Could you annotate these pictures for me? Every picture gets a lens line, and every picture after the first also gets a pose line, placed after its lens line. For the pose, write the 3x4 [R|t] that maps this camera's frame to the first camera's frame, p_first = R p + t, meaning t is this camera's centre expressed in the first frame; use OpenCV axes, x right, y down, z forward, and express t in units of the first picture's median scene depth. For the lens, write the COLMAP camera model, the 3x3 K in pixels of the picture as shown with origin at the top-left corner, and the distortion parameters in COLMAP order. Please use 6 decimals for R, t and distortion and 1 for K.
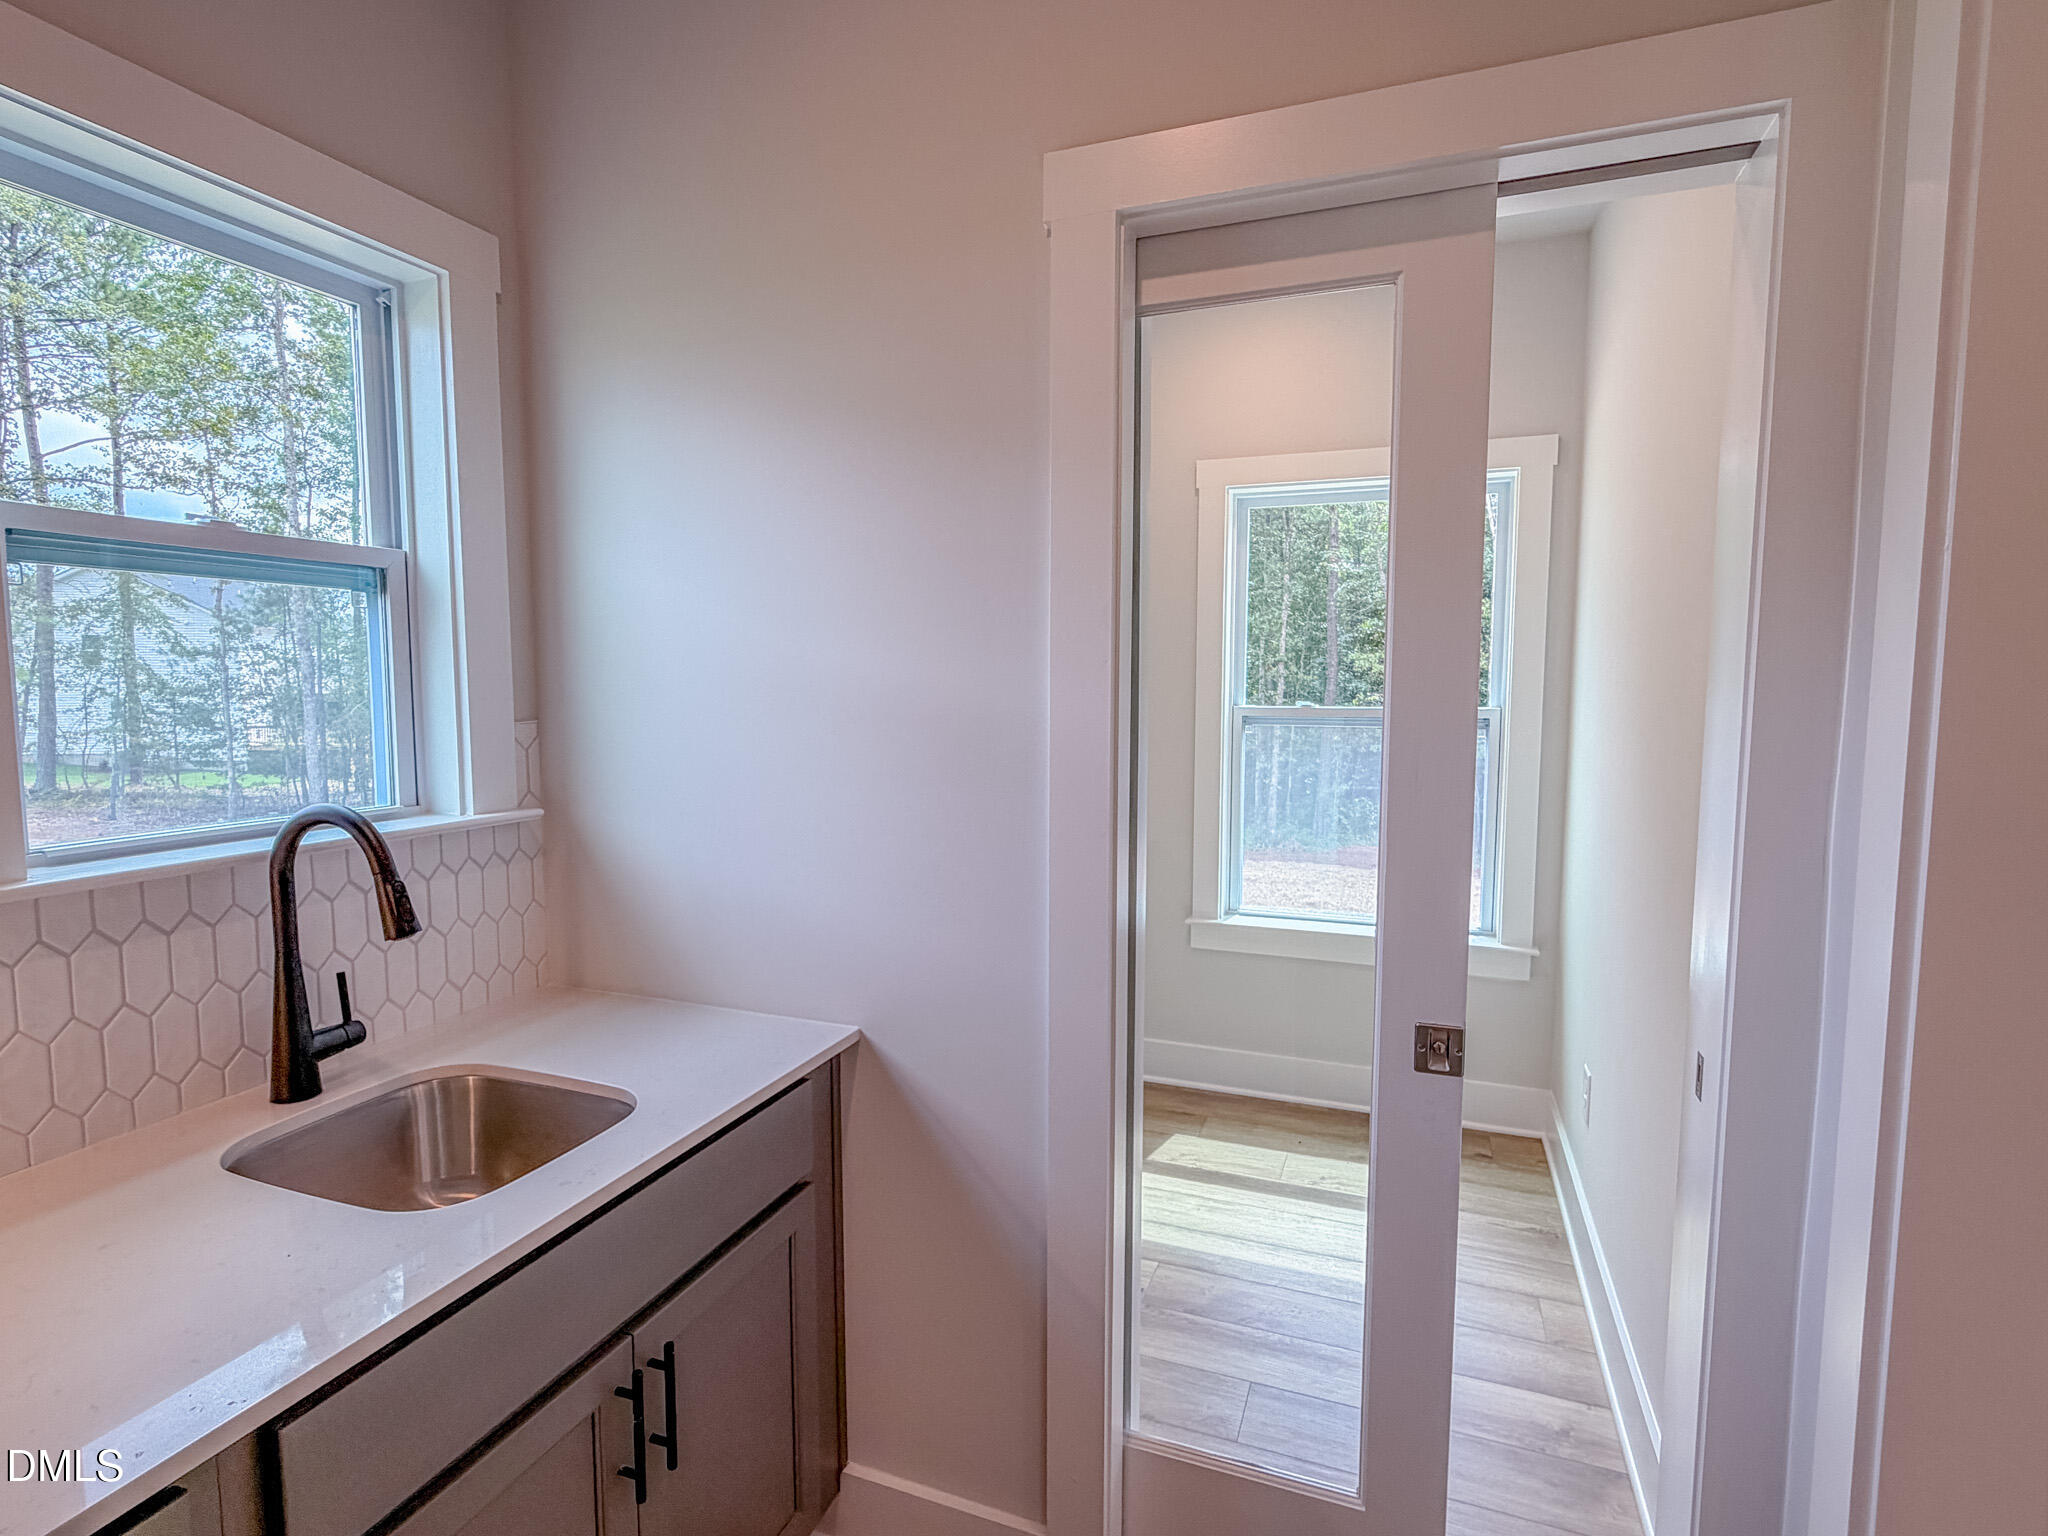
lens RADIAL K [[1029.8, 0, 1030.5], [0, 1029.8, 764.8], [0, 0, 1]] dist [-0.006671, 0.003381]
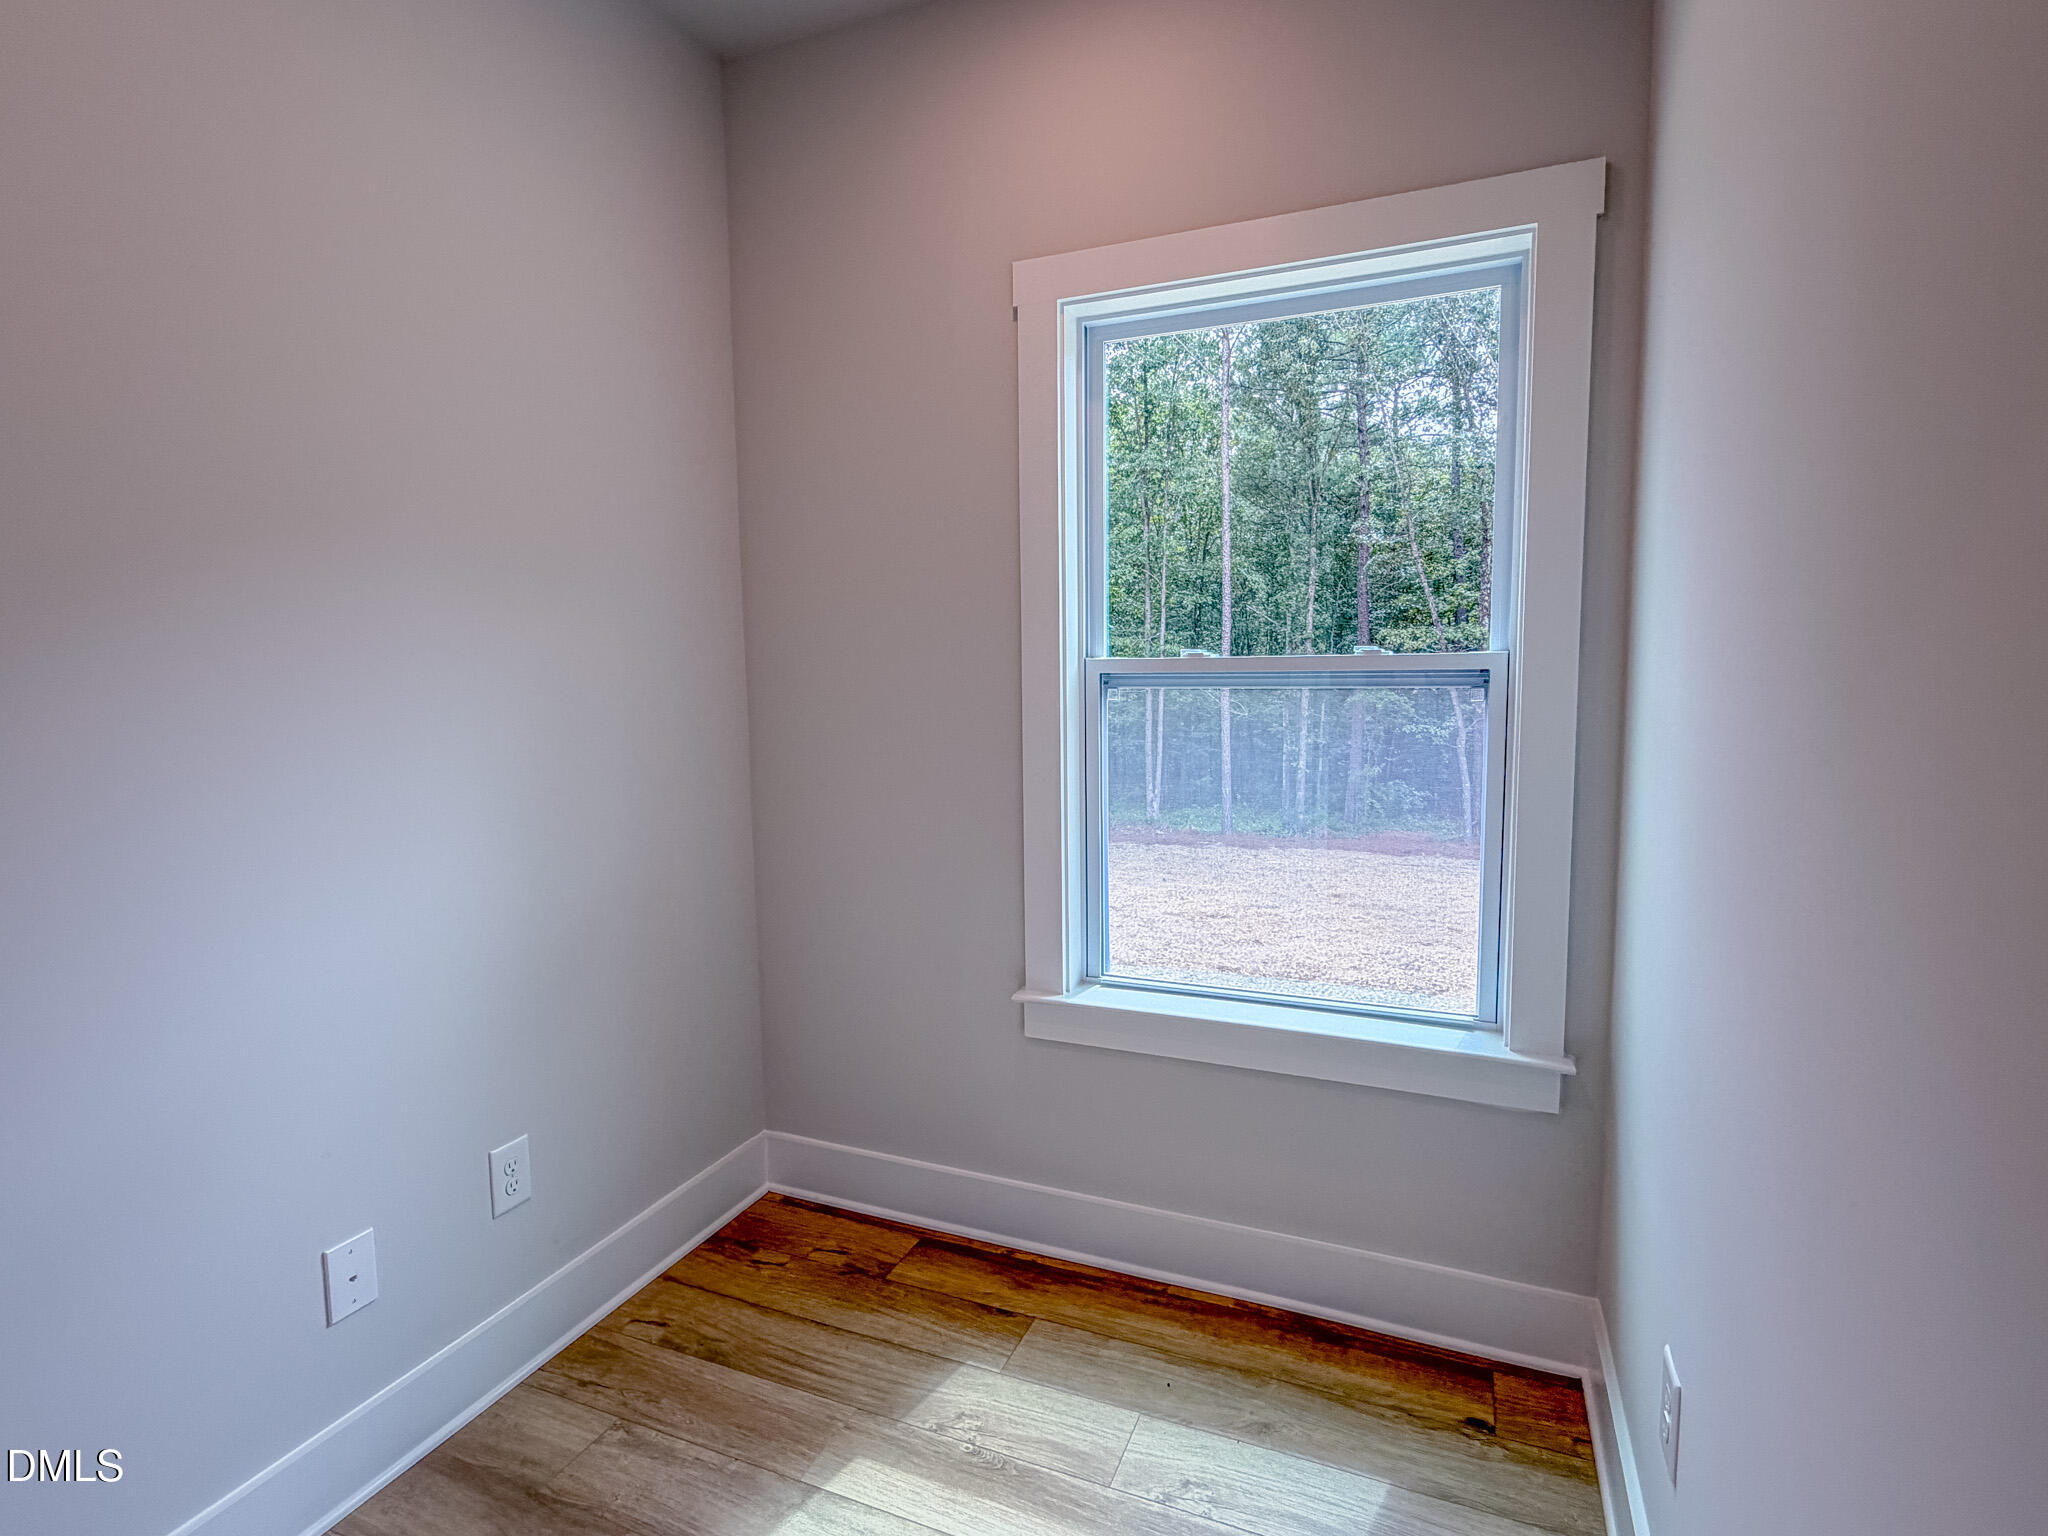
lens RADIAL K [[1029.8, 0, 1037.6], [0, 1029.8, 762.1], [0, 0, 1]] dist [-0.006671, 0.003381]
pose [[0.999527, -0.010185, -0.029024, 0.195705], [0.010530, 0.999876, 0.011748, -0.001255], [0.028901, -0.012048, 0.999510, 0.385500]]
